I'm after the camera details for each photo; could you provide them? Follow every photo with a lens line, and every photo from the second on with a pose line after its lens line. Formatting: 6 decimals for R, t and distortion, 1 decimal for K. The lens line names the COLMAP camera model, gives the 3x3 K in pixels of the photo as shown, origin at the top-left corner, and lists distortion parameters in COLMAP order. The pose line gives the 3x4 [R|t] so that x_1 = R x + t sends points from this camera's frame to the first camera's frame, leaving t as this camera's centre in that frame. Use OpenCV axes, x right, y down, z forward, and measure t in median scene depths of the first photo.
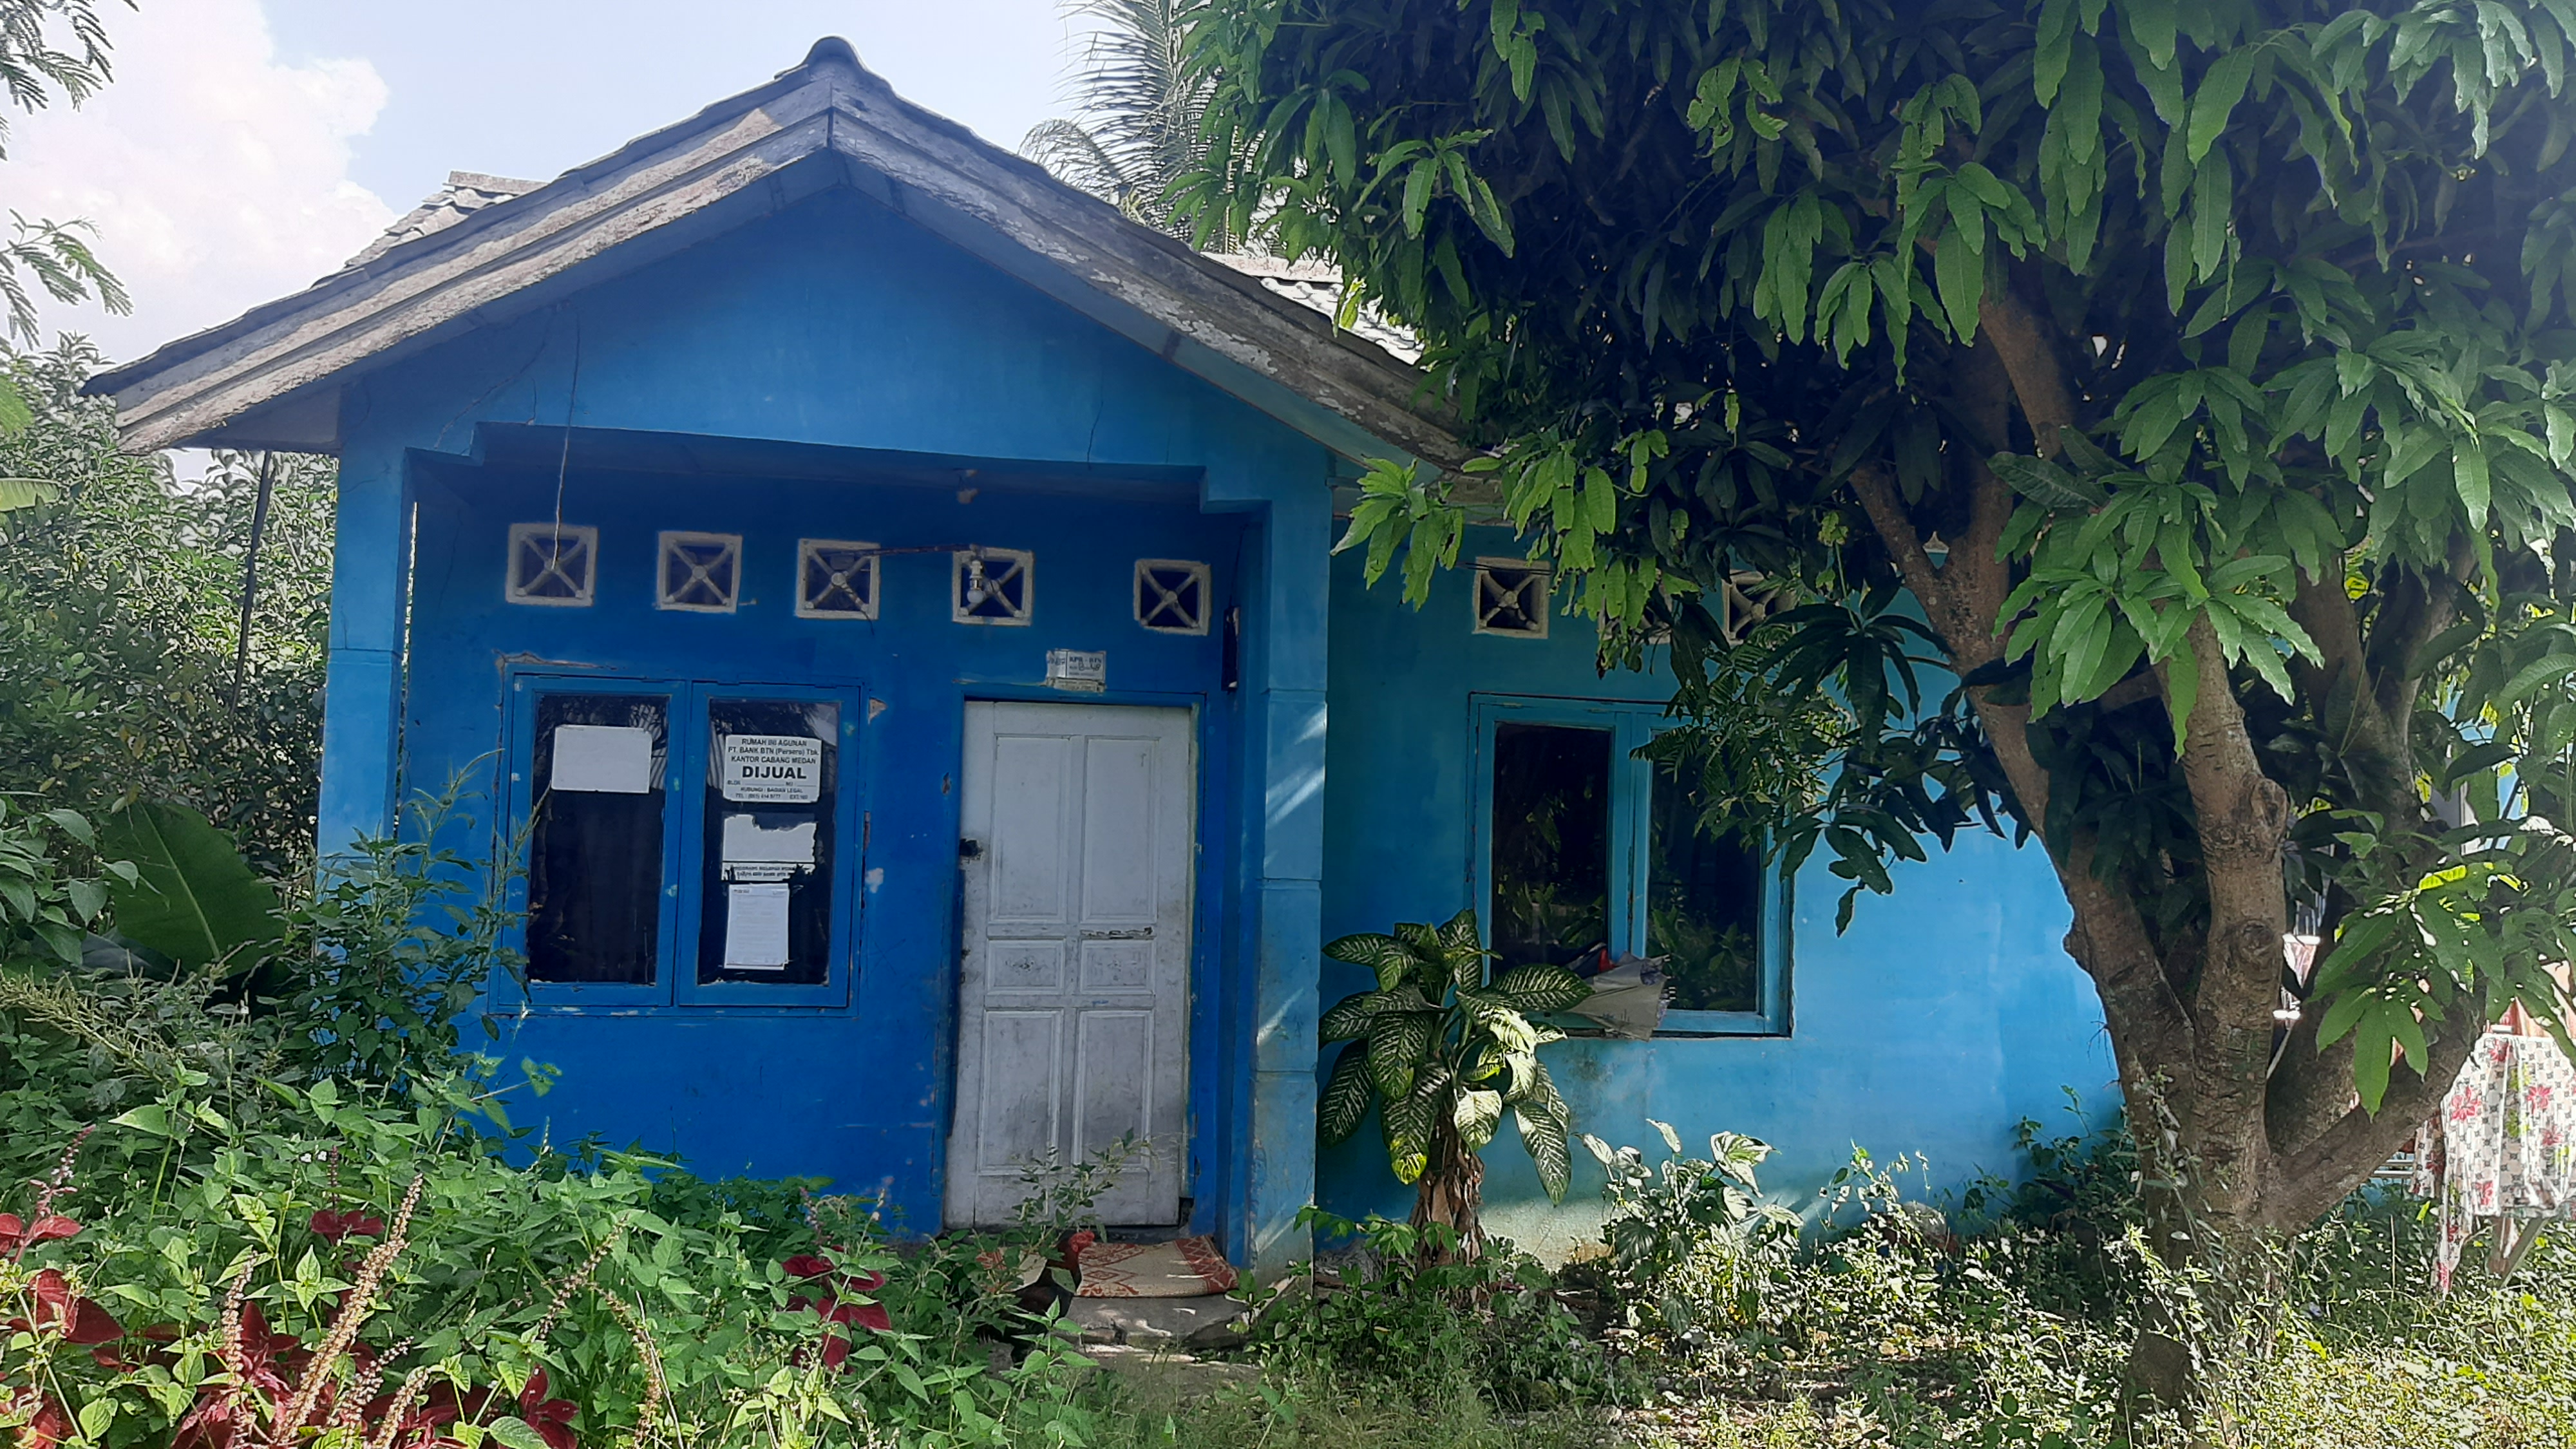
lens RADIAL K [[1971.4, 0, 1292.1], [0, 1971.4, 733.2], [0, 0, 1]] dist [0.127923, -0.246680]
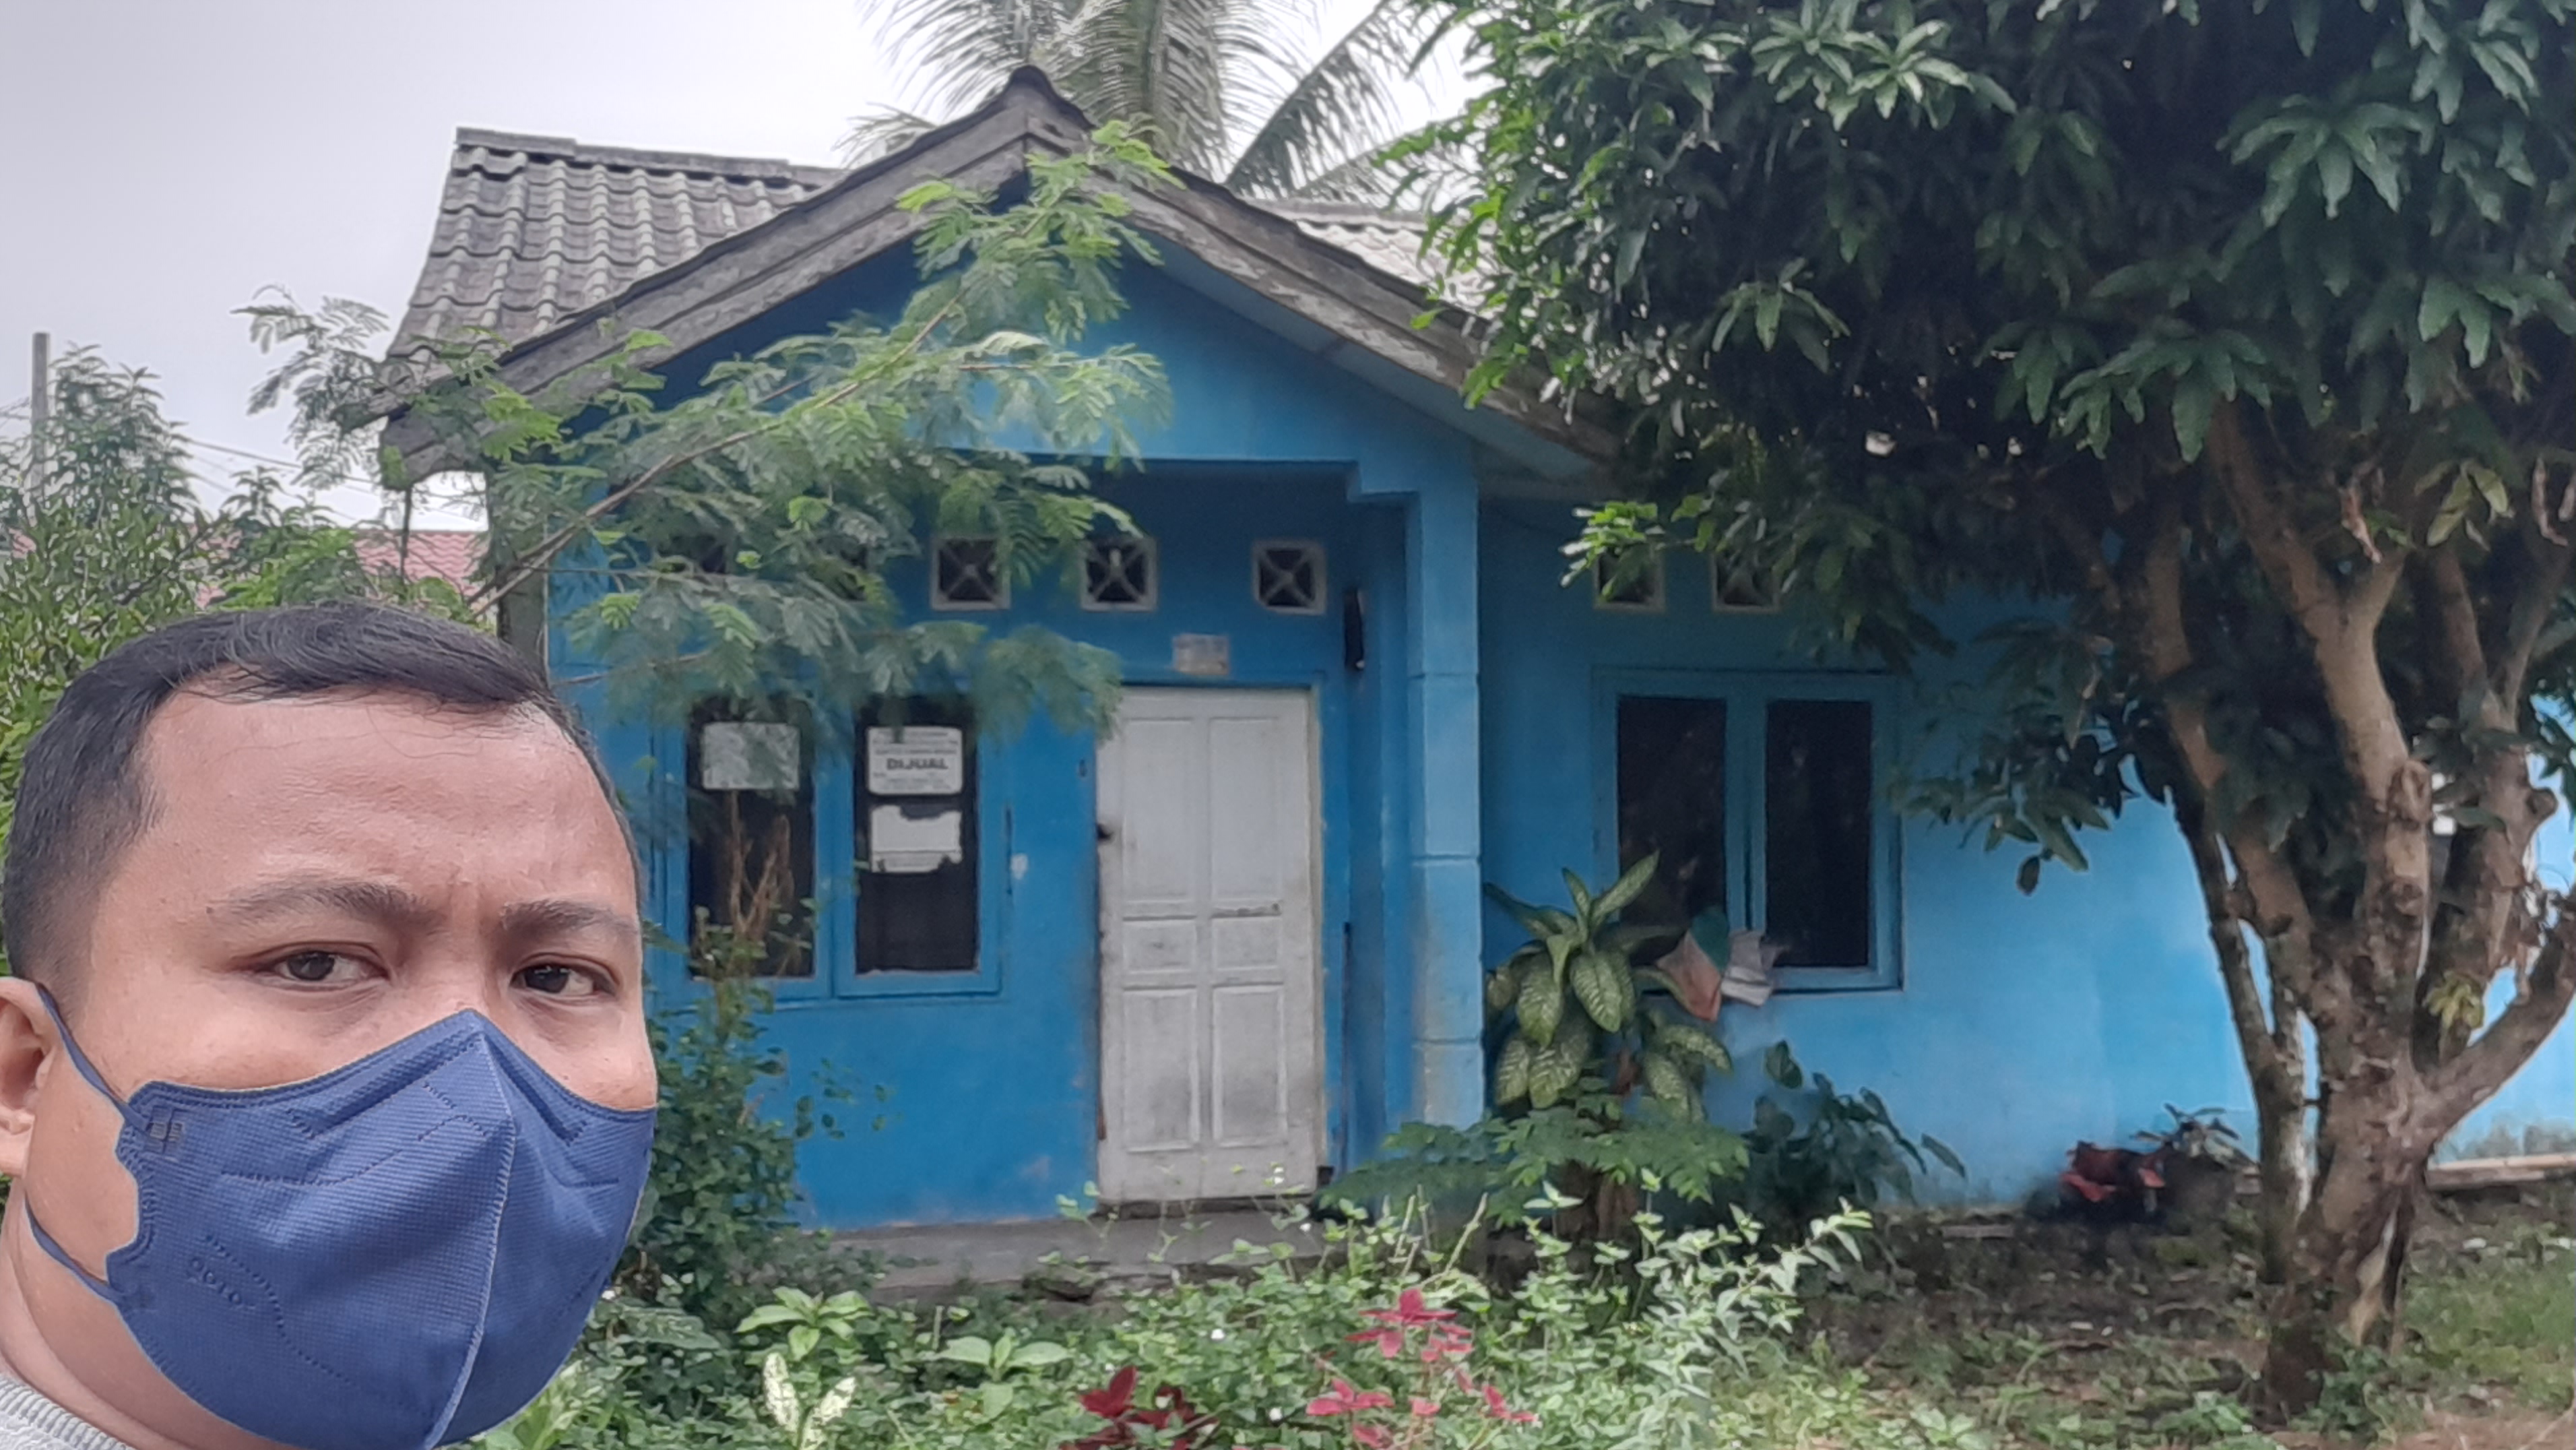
lens RADIAL K [[2313.5, 0, 1288.0], [0, 2313.5, 725.0], [0, 0, 1]] dist [0.143151, -0.348434]
pose [[0.997145, -0.026799, 0.070589, -0.154030], [0.024616, 0.999197, 0.031610, -0.032393], [-0.071379, -0.029782, 0.997005, -0.190176]]
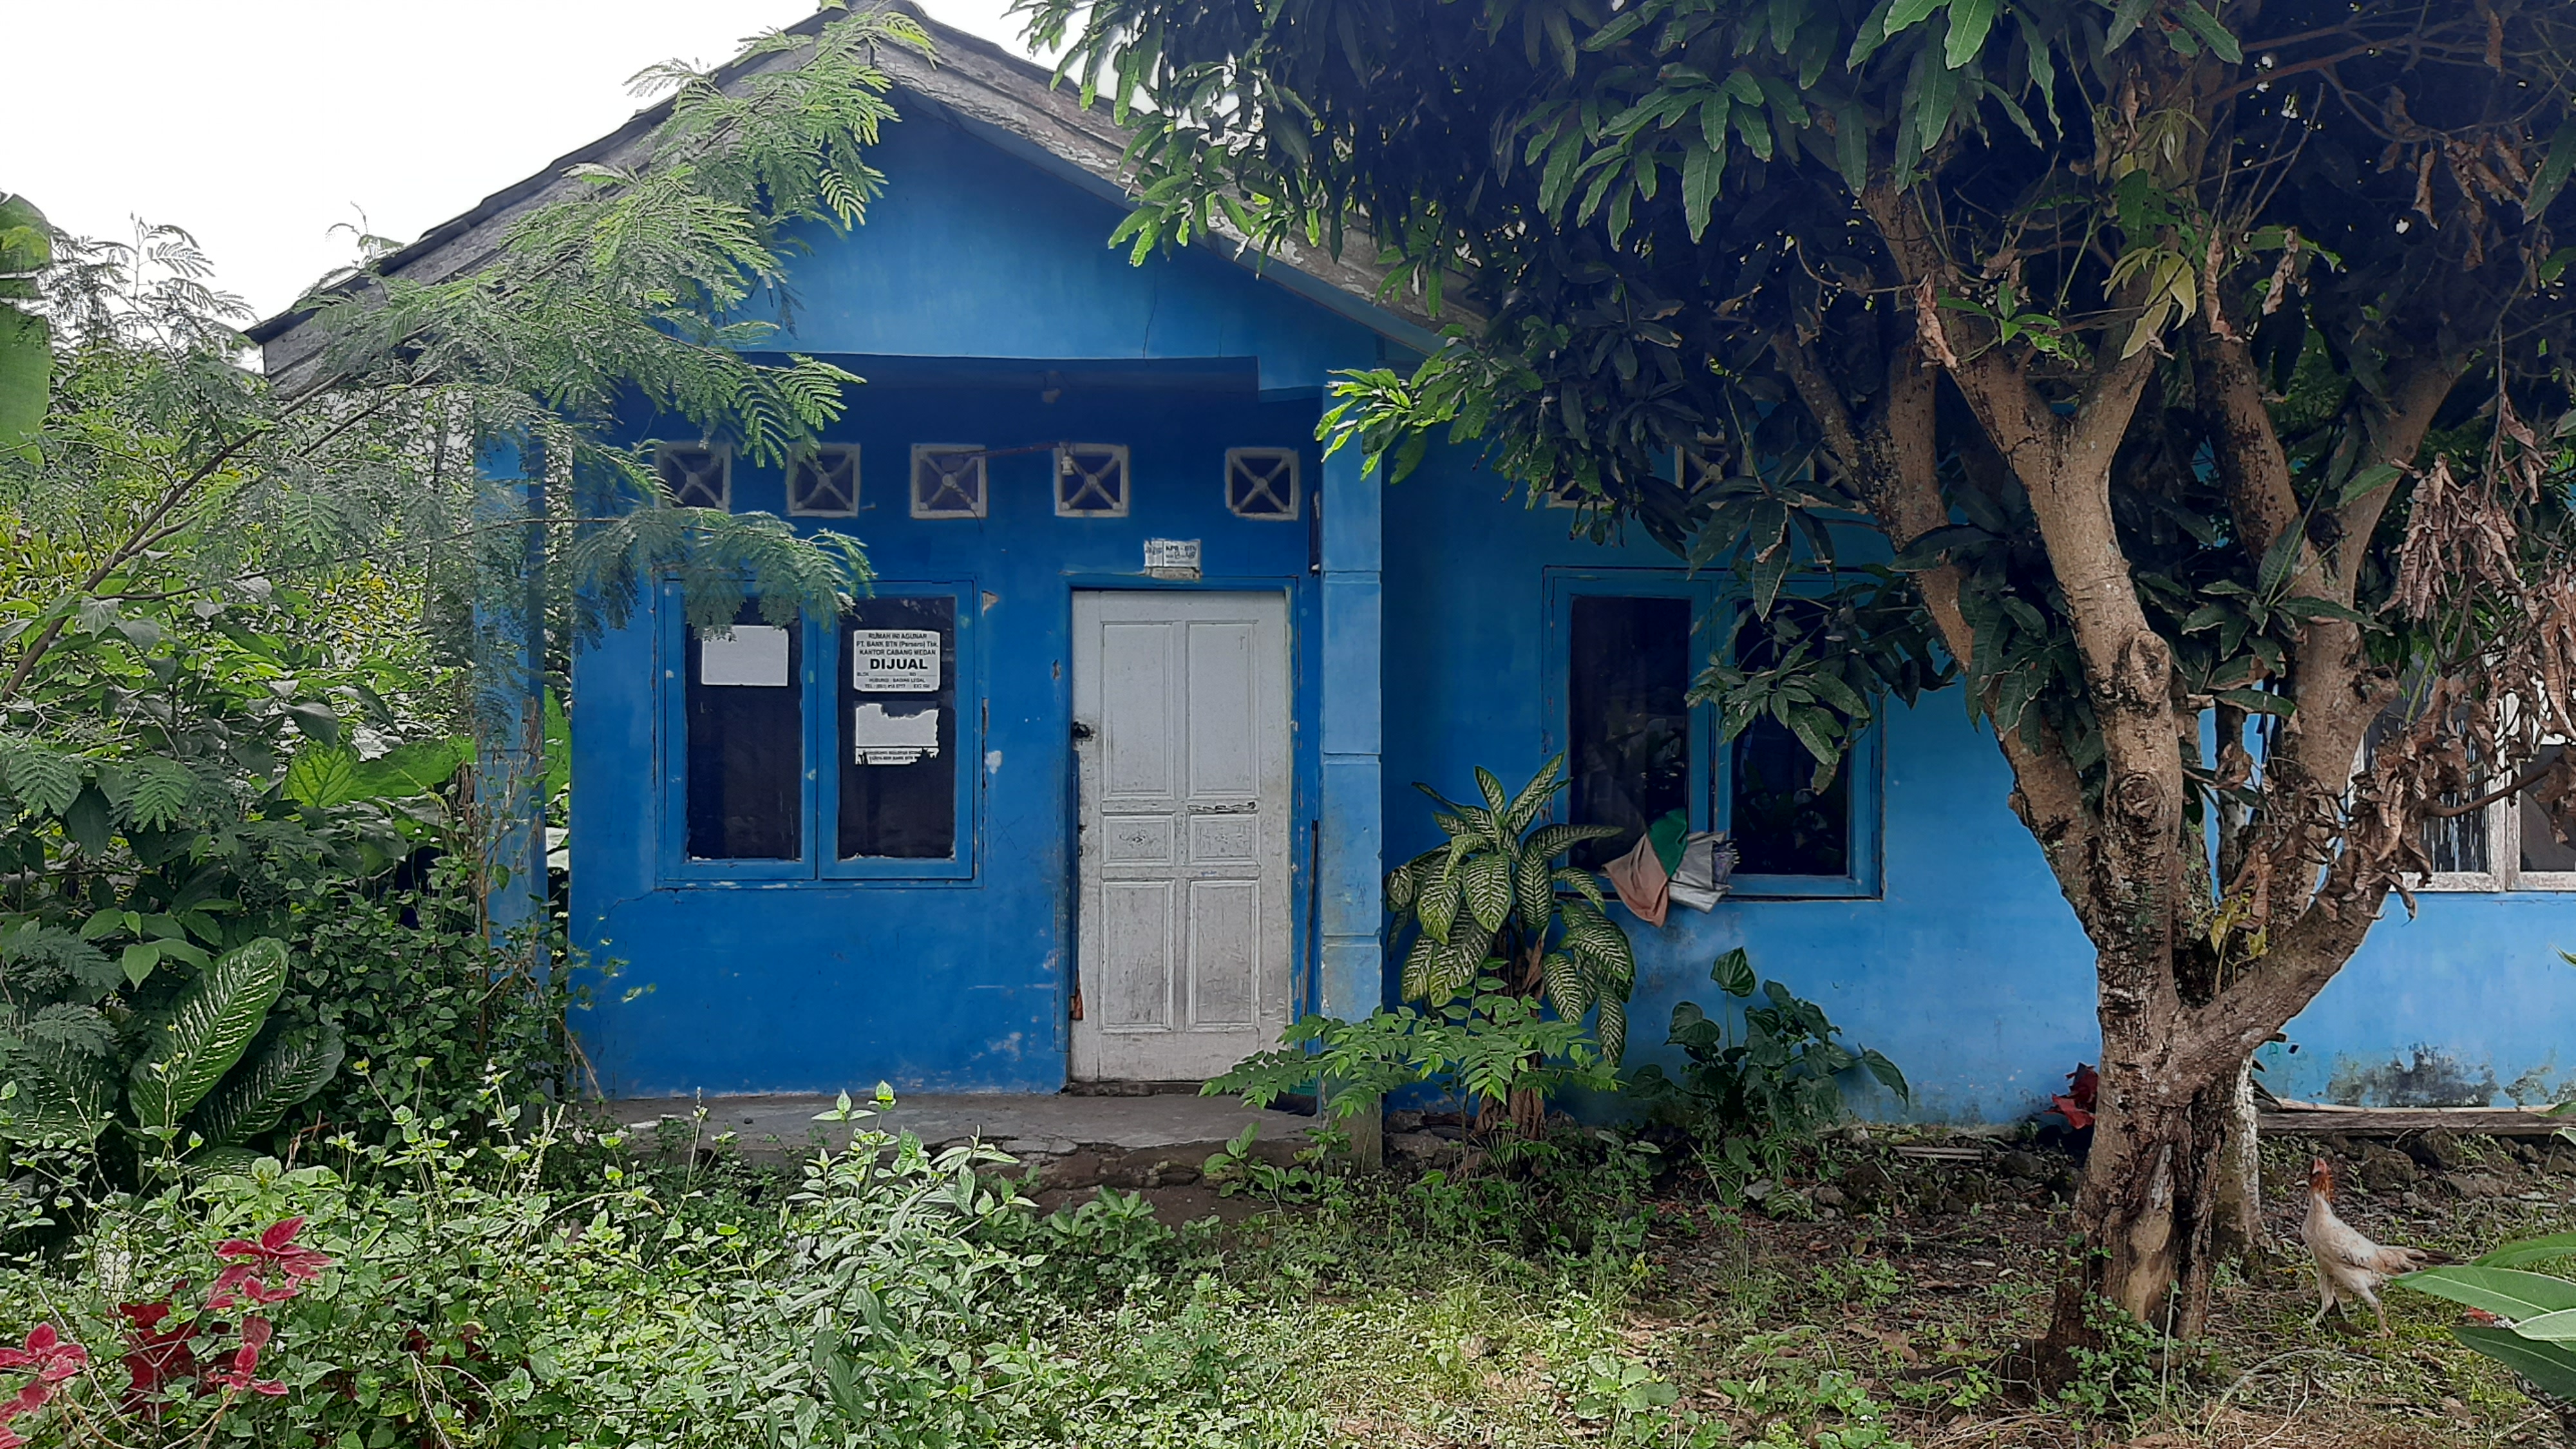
lens RADIAL K [[1971.4, 0, 1292.1], [0, 1971.4, 733.2], [0, 0, 1]] dist [0.127923, -0.246680]
pose [[0.986256, -0.022462, -0.163690, 0.124208], [0.032707, 0.997653, 0.060160, -0.000248], [0.161955, -0.064687, 0.984676, -0.025738]]
